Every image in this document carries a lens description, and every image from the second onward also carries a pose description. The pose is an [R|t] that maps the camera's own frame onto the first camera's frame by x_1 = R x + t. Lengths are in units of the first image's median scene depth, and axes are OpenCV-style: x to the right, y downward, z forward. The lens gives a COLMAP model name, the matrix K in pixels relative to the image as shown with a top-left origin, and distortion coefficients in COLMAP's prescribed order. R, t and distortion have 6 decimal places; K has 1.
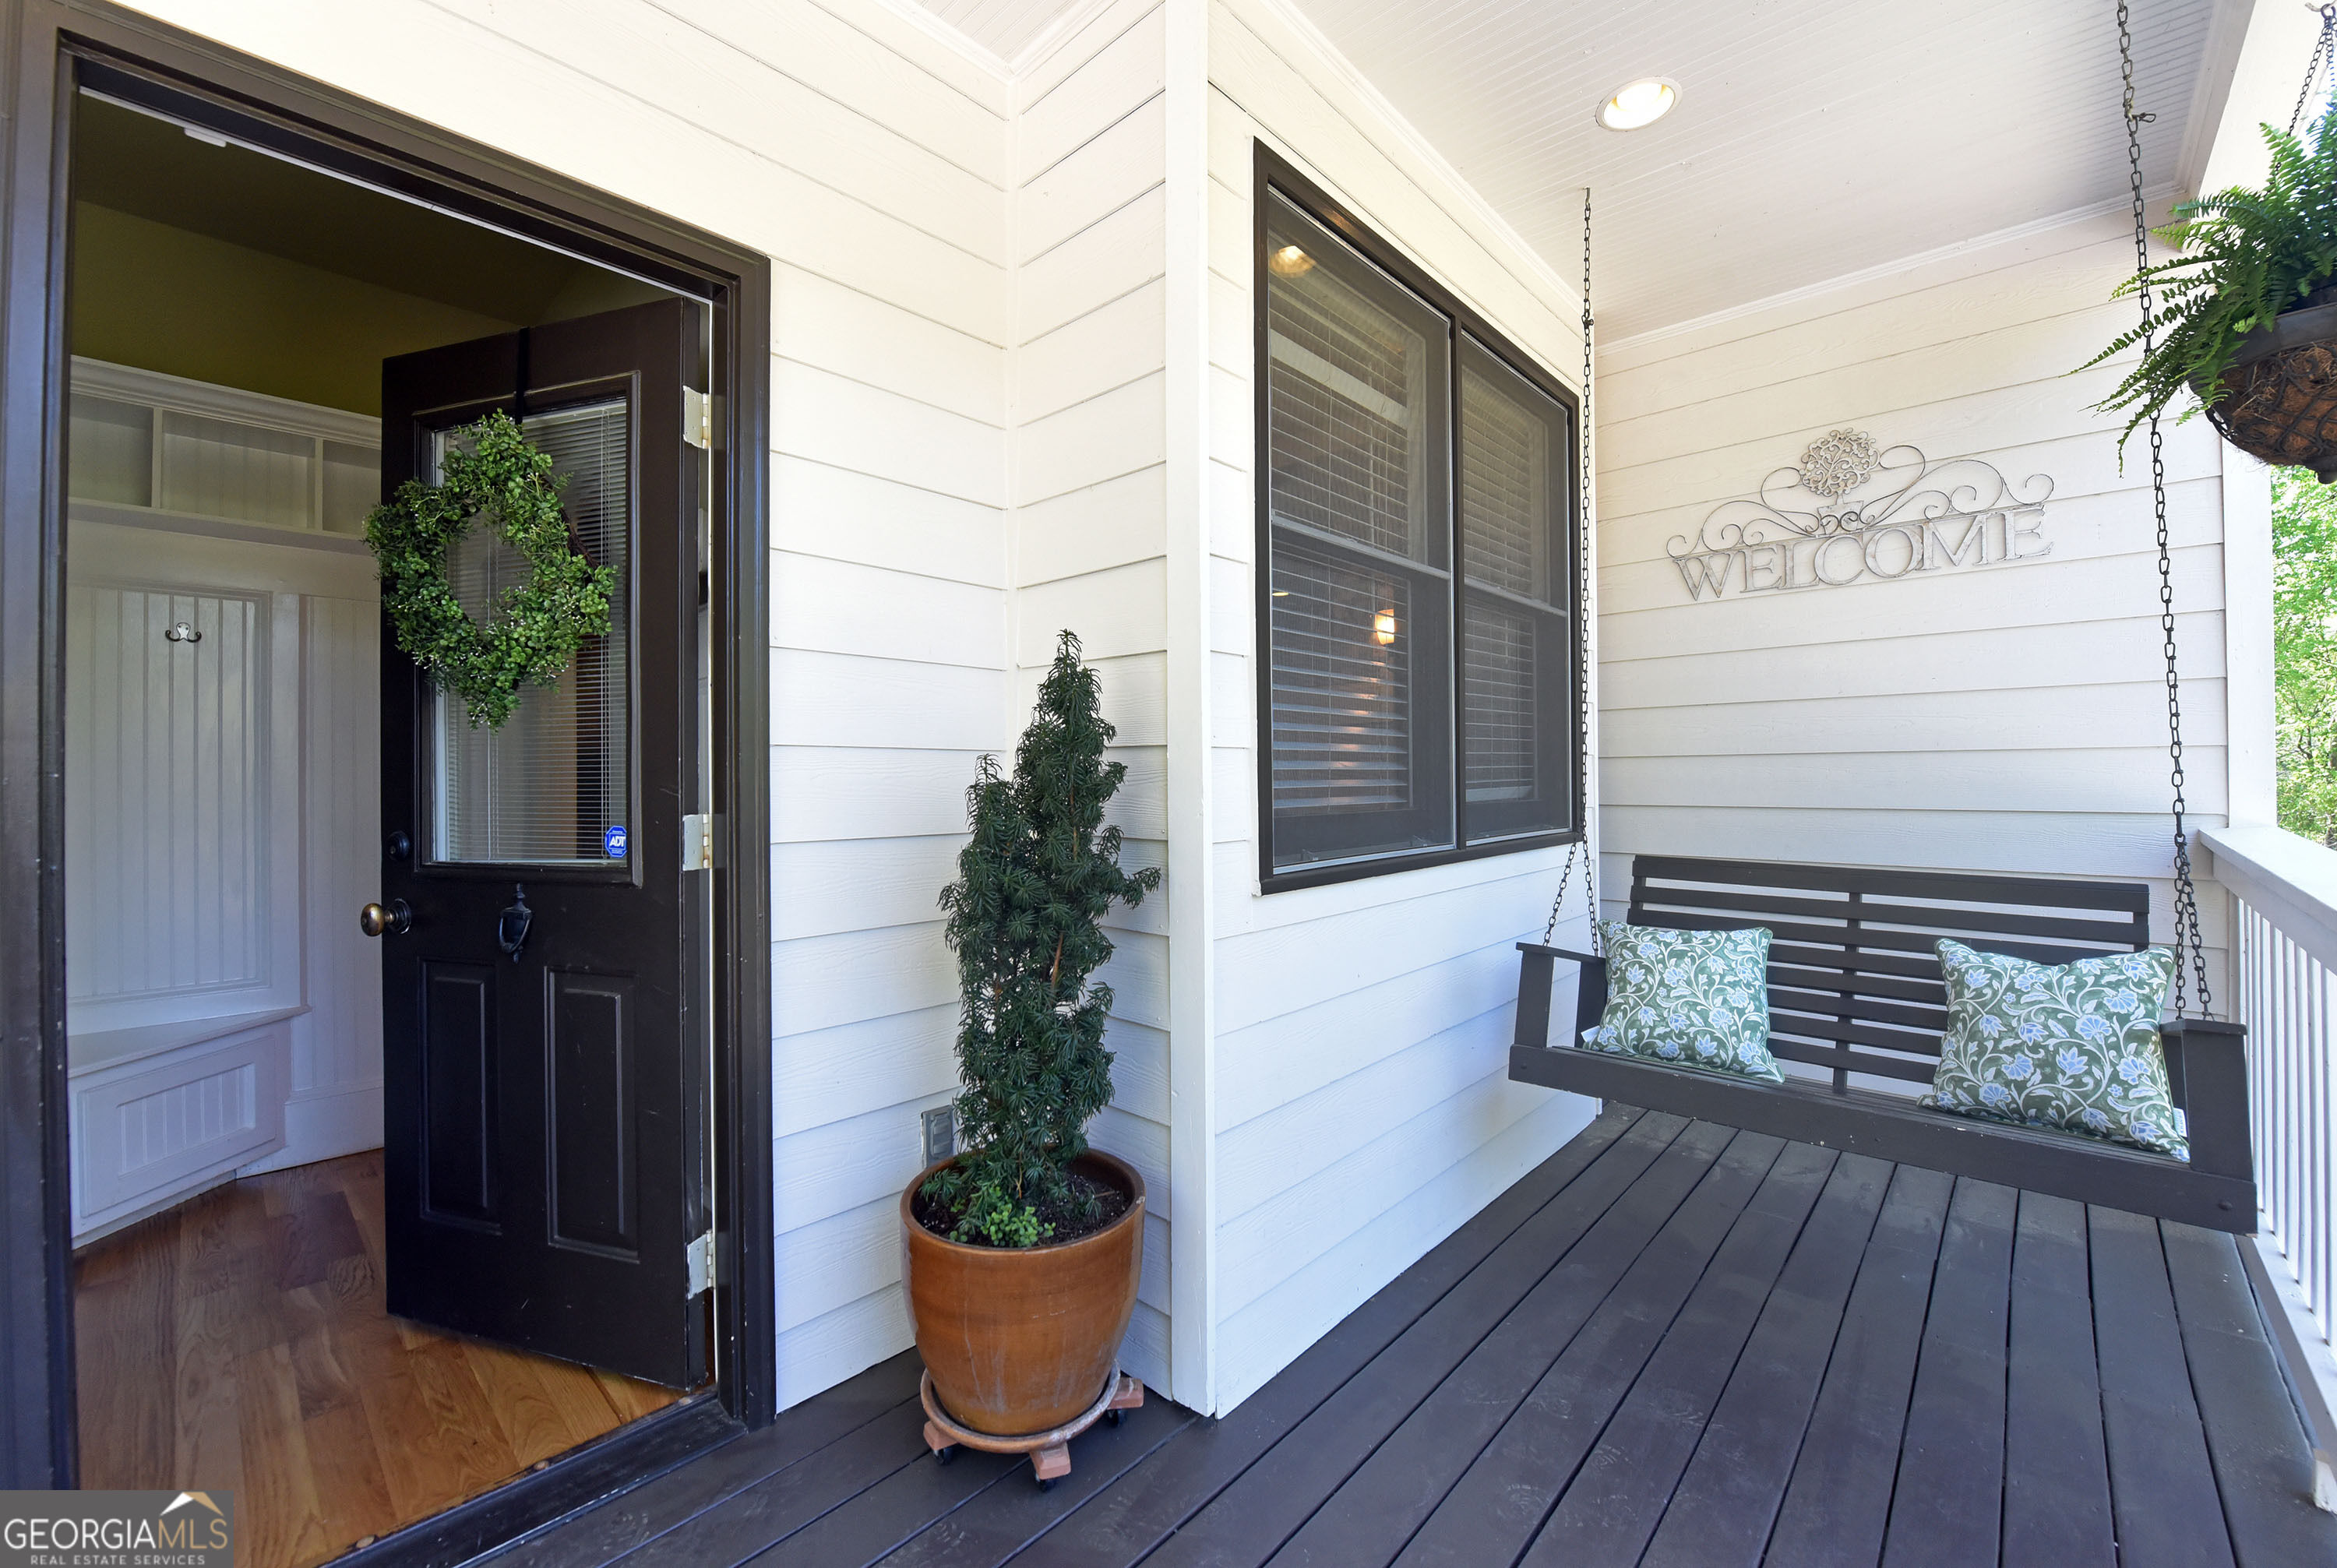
lens RADIAL K [[943.7, 0, 1179.3], [0, 943.7, 773.8], [0, 0, 1]] dist [-0.016296, -0.000518]
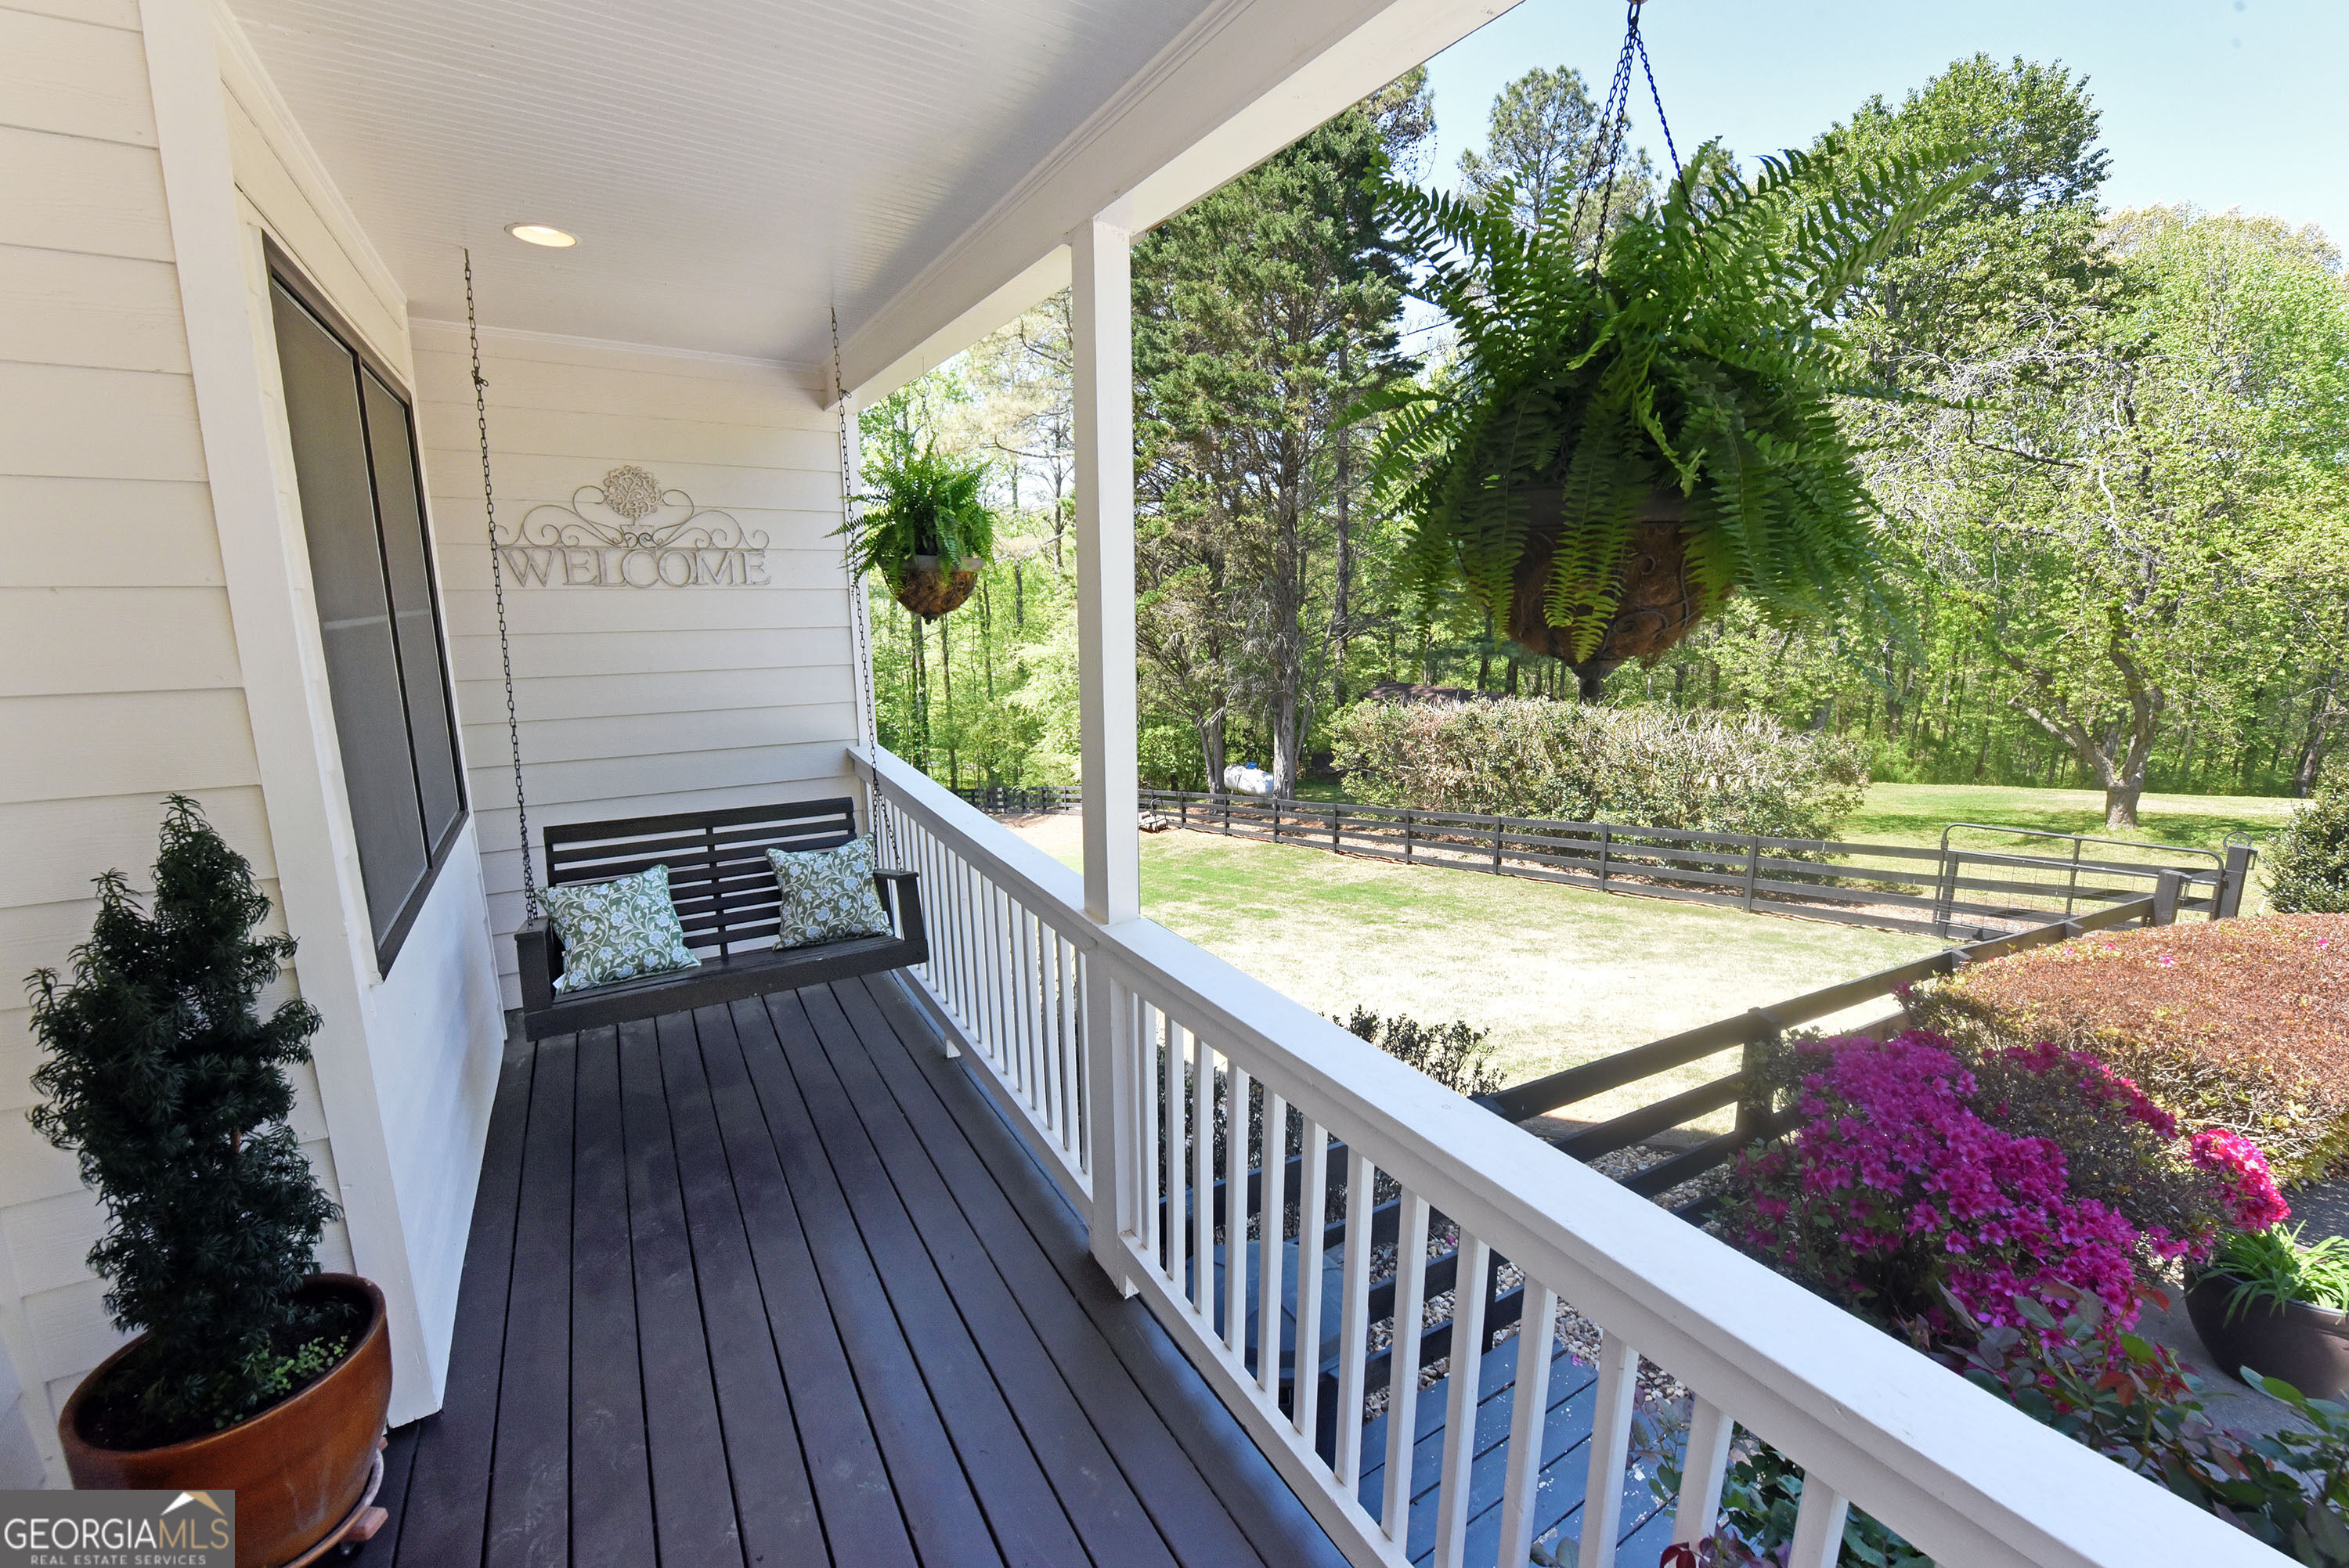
lens RADIAL K [[948.5, 0, 1185.3], [0, 948.5, 773.7], [0, 0, 1]] dist [-0.016296, -0.000518]
pose [[0.267635, -0.176563, 0.947205, -0.498443], [-0.006984, 0.982685, 0.185150, -0.244057], [-0.963495, -0.056168, 0.261768, -0.132183]]
